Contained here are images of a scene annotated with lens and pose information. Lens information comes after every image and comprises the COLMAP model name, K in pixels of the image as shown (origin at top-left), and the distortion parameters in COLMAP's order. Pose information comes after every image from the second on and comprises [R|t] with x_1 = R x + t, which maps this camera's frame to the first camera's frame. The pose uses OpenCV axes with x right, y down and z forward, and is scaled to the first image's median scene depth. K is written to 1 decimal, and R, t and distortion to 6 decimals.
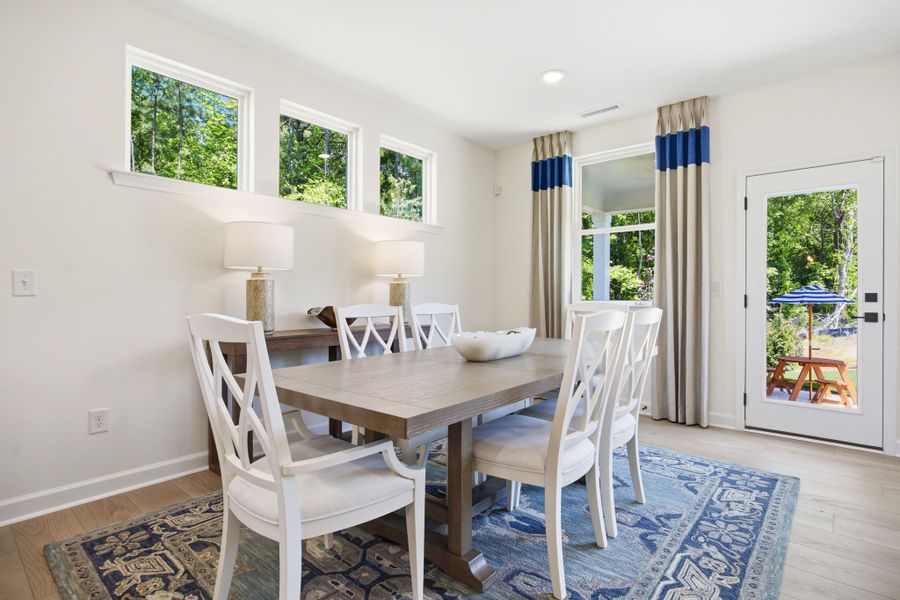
lens RADIAL K [[454.6, 0, 449.9], [0, 454.6, 294.6], [0, 0, 1]] dist [-0.020999, 0.011265]
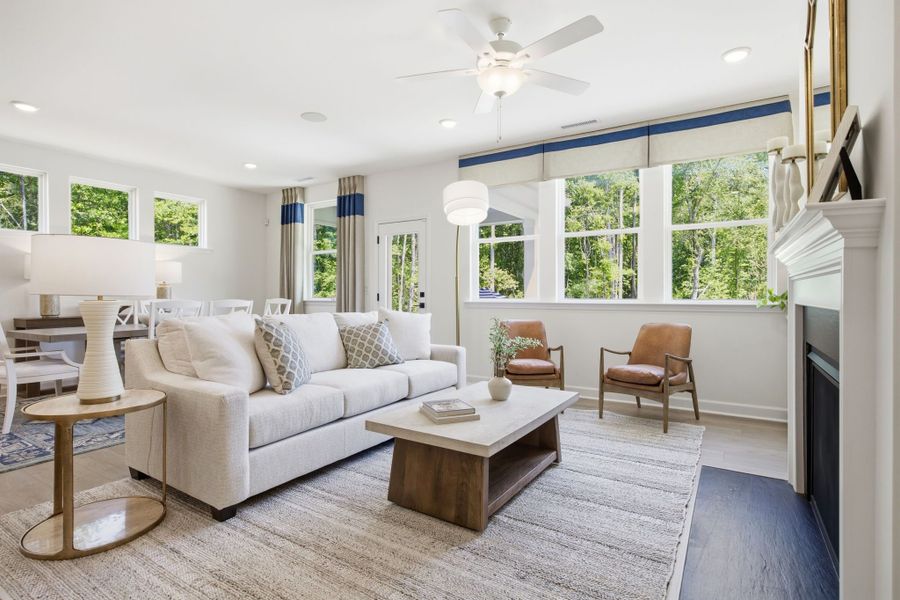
lens RADIAL K [[454.6, 0, 449.9], [0, 454.6, 294.6], [0, 0, 1]] dist [-0.020999, 0.011265]
pose [[0.988449, -0.003777, 0.151505, 0.585159], [0.003725, 0.999993, 0.000625, 0.003940], [-0.151506, -0.000054, 0.988456, -0.651800]]
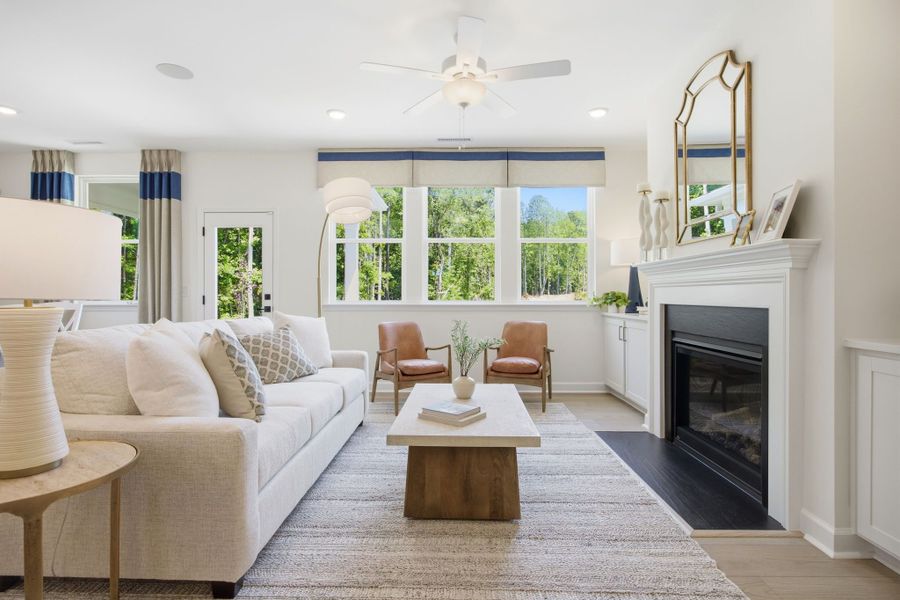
lens RADIAL K [[454.6, 0, 449.9], [0, 454.6, 294.6], [0, 0, 1]] dist [-0.020999, 0.011265]
pose [[0.763672, -0.001606, 0.645603, 0.290600], [0.003591, 0.999992, -0.001759, 0.002053], [-0.645595, 0.003662, 0.763671, -0.519315]]
